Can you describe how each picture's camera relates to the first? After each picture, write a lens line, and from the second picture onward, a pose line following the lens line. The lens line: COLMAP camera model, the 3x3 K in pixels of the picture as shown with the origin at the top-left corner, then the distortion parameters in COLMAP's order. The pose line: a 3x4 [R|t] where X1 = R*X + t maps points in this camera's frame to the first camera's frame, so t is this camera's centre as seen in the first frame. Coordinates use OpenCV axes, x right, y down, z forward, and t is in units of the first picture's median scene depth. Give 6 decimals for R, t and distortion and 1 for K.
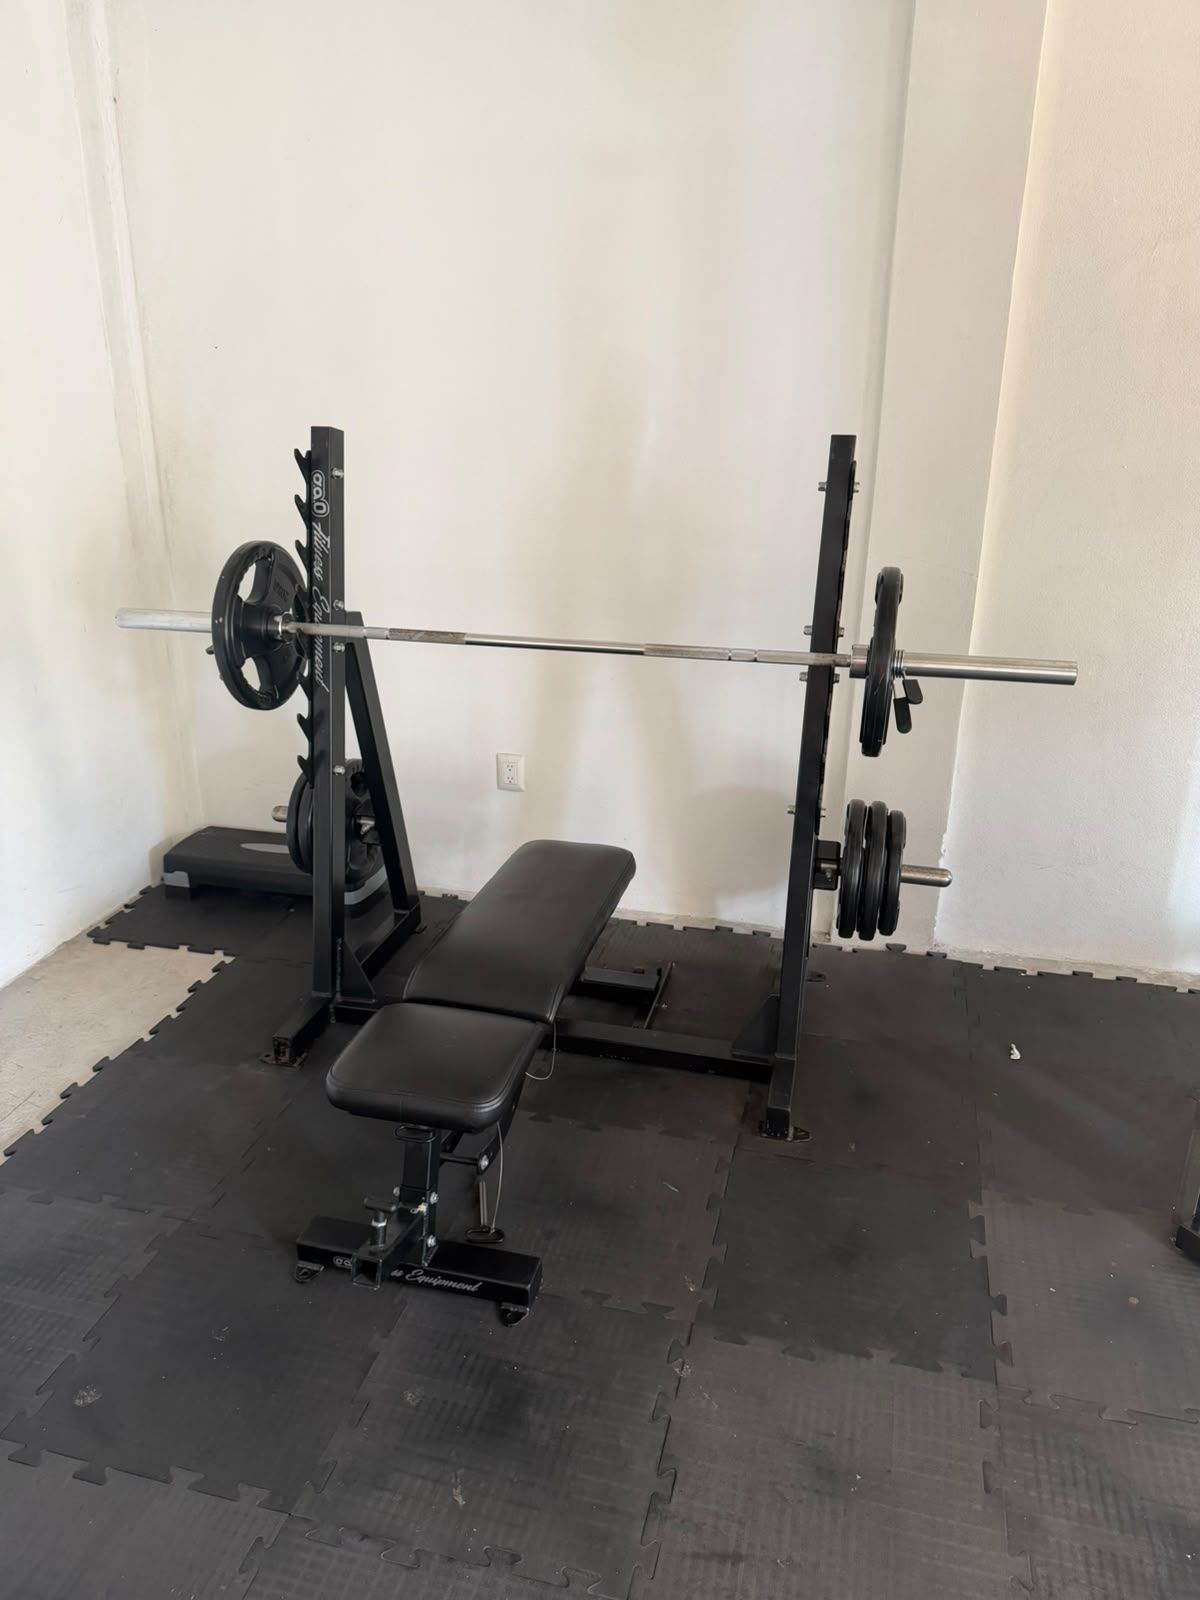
lens RADIAL K [[1125.2, 0, 599.0], [0, 1125.2, 818.9], [0, 0, 1]] dist [0.045564, -0.063859]
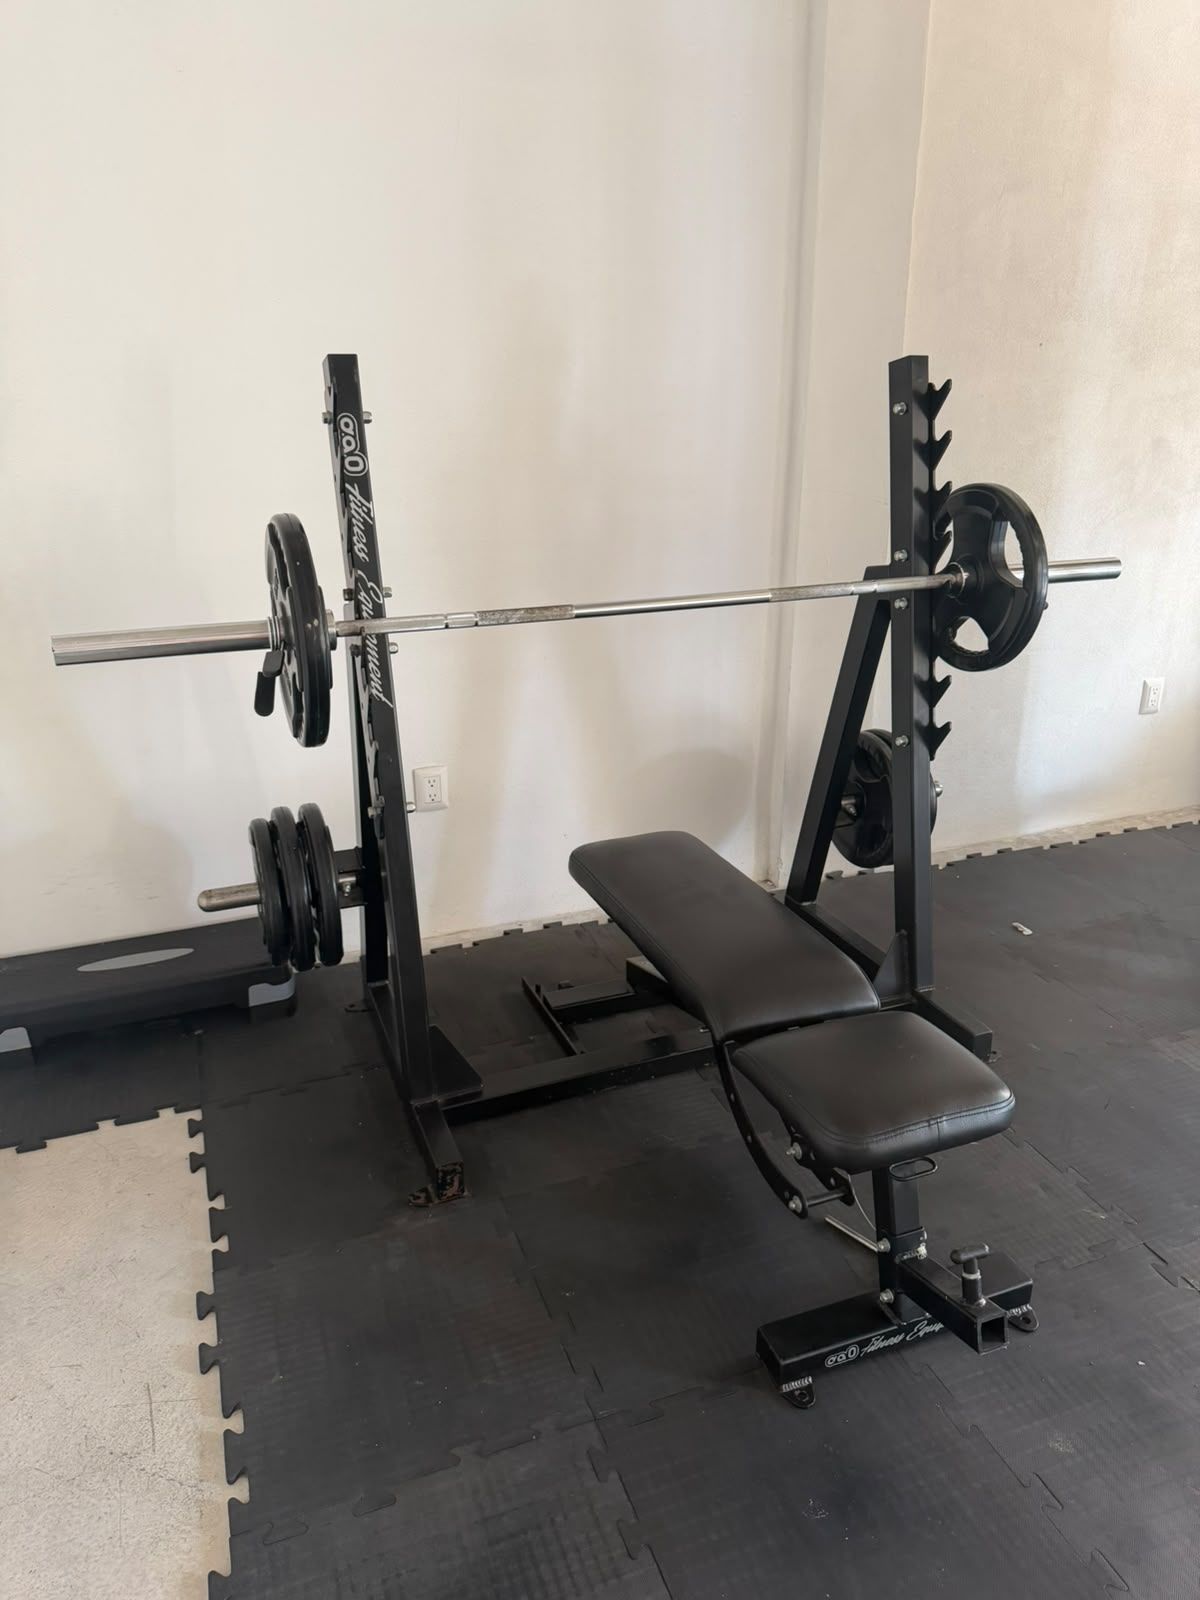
lens RADIAL K [[1125.2, 0, 599.0], [0, 1125.2, 818.9], [0, 0, 1]] dist [0.045564, -0.063859]
pose [[0.818210, -0.214854, 0.533264, -0.560276], [0.216226, 0.974446, 0.060843, -0.056769], [-0.532709, 0.065523, 0.843758, 0.297213]]
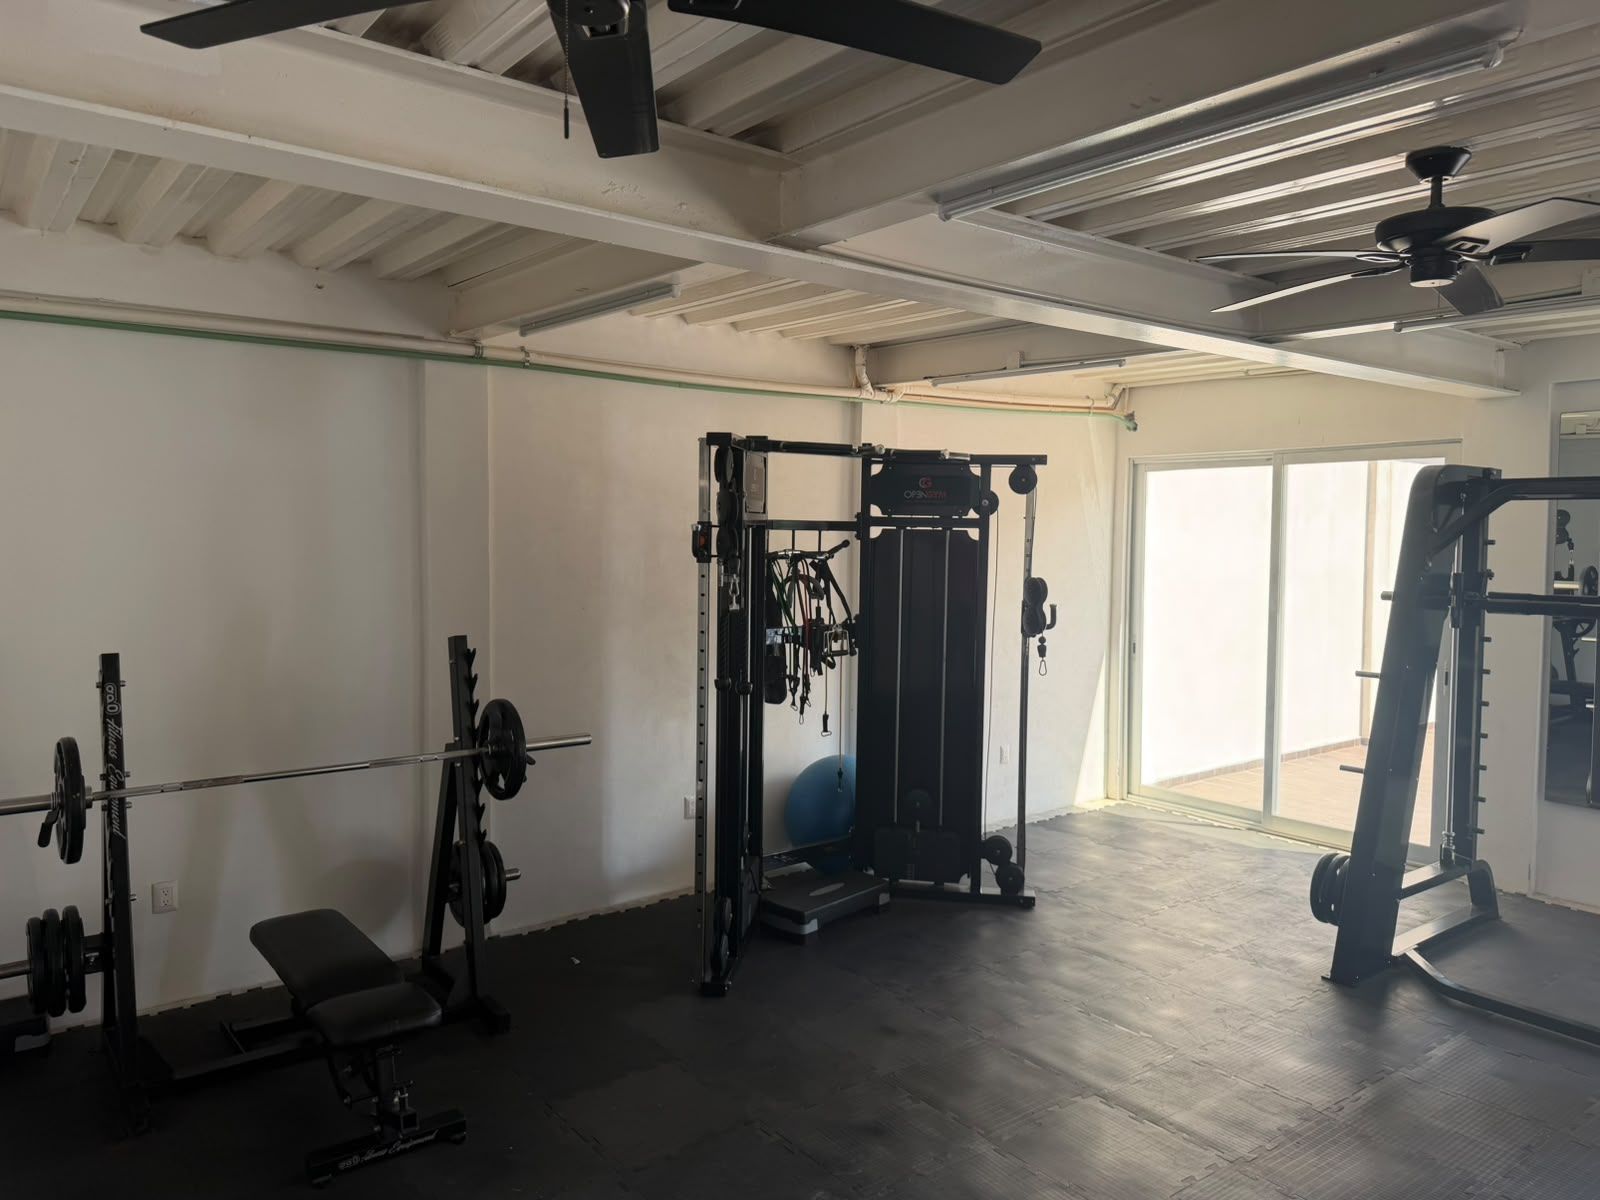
lens RADIAL K [[1125.2, 0, 799.6], [0, 1125.2, 588.0], [0, 0, 1]] dist [0.045564, -0.063859]
pose [[0.620328, -0.036483, 0.783494, -0.813185], [0.277591, 0.944477, -0.175802, 0.069232], [-0.733578, 0.326546, 0.596013, -0.516591]]
